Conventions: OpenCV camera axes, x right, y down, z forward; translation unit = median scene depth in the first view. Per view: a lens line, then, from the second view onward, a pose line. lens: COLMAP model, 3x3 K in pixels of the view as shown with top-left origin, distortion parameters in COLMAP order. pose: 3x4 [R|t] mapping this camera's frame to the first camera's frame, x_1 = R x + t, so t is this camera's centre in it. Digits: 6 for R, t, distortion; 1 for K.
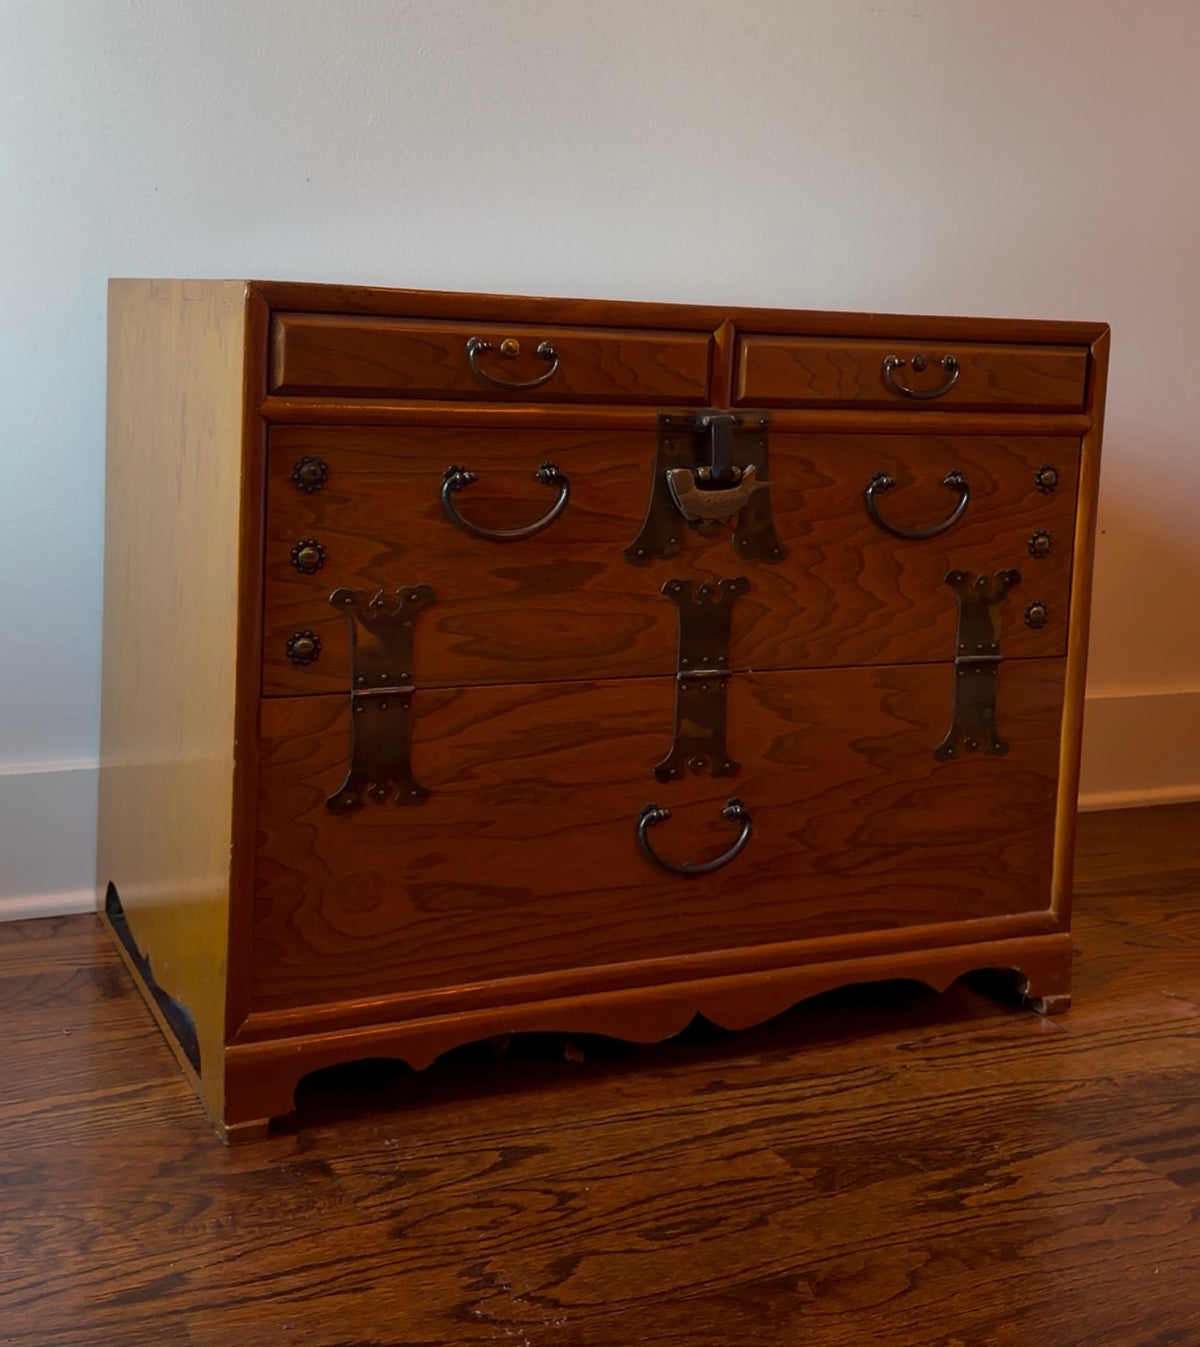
lens RADIAL K [[1752.2, 0, 599.6], [0, 1752.2, 495.9], [0, 0, 1]] dist [0.228745, -0.546289]
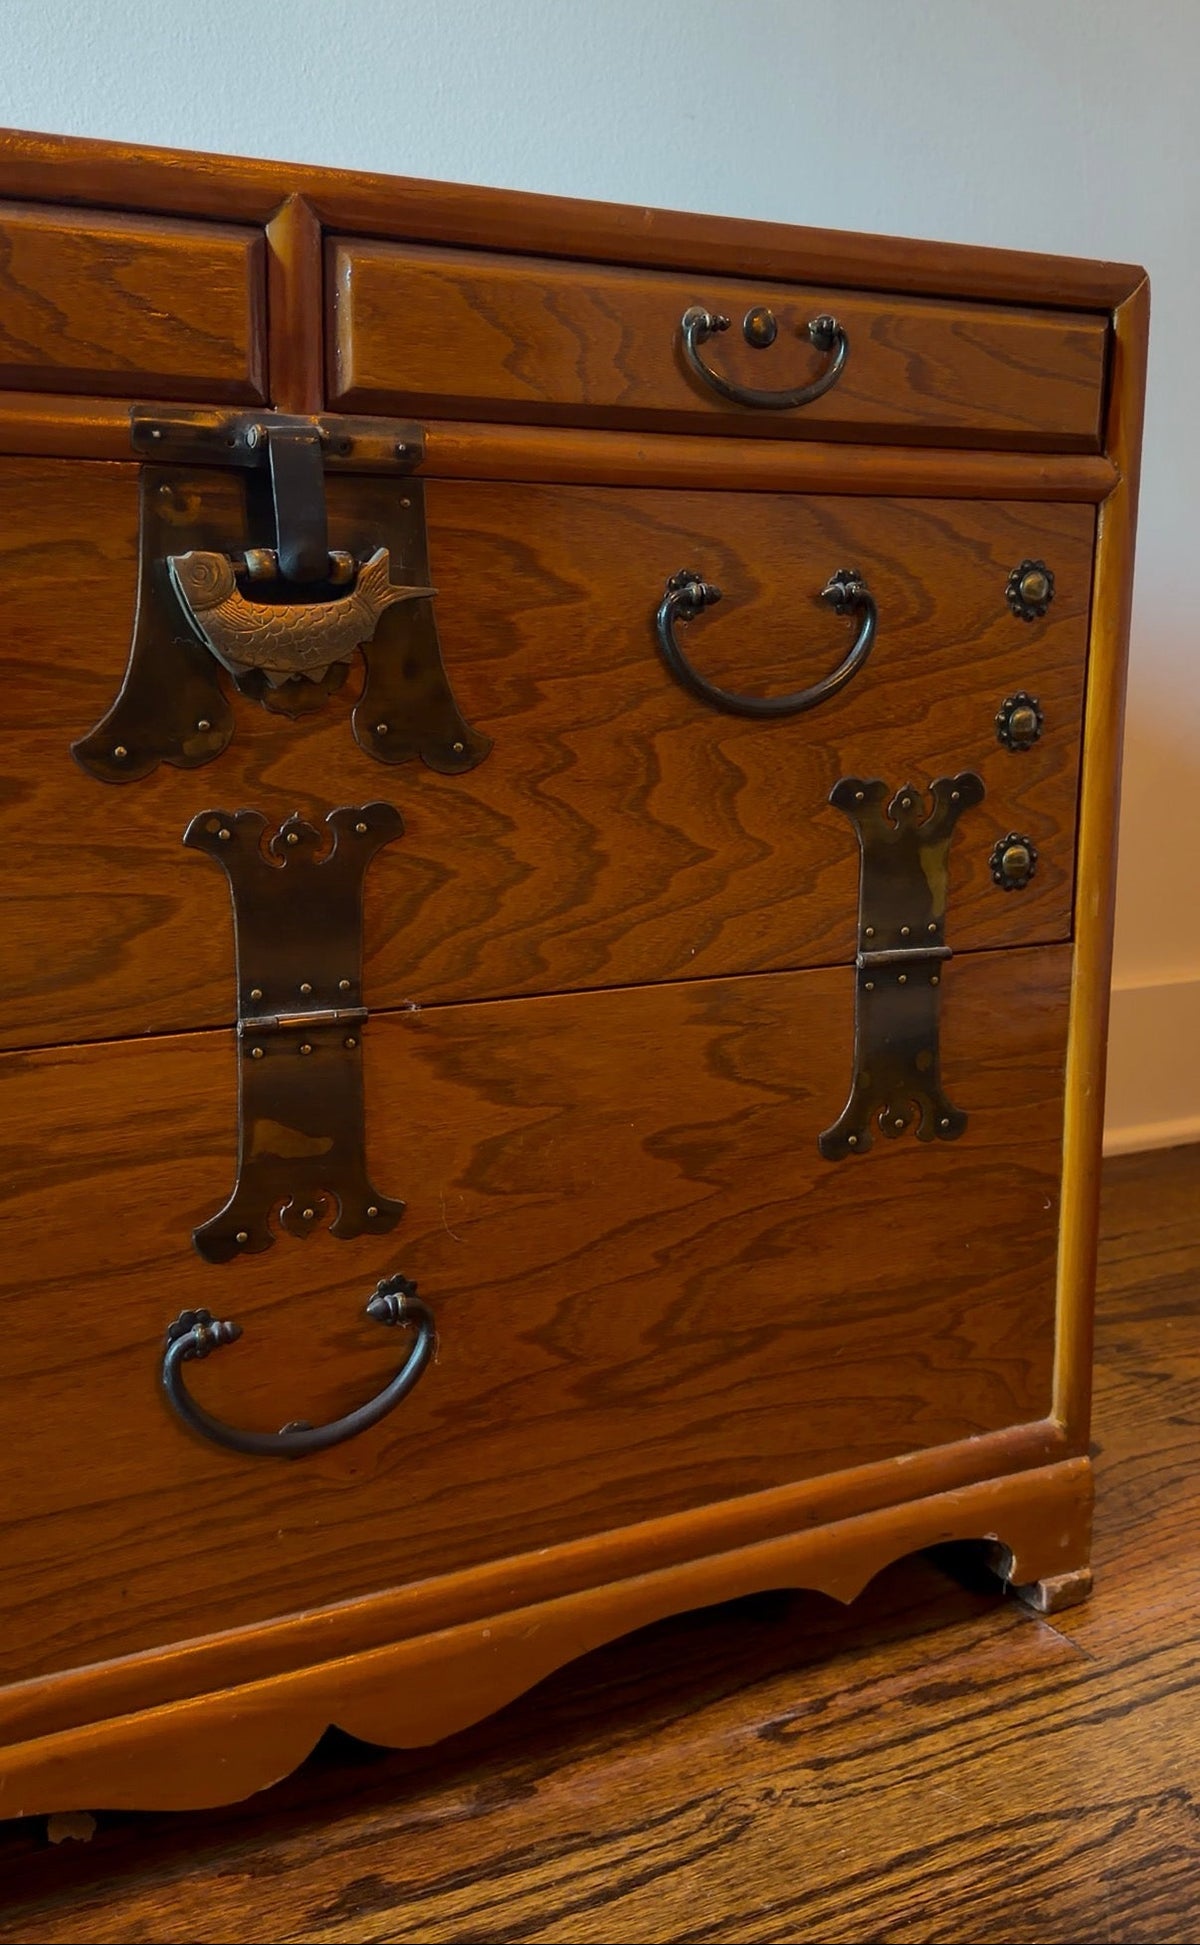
lens RADIAL K [[1759.0, 0, 598.5], [0, 1759.0, 884.2], [0, 0, 1]] dist [0.151190, -0.299934]
pose [[0.998898, -0.040210, 0.024197, 0.131183], [0.038741, 0.997541, 0.058401, 0.044361], [-0.026486, -0.057399, 0.998000, 0.567583]]
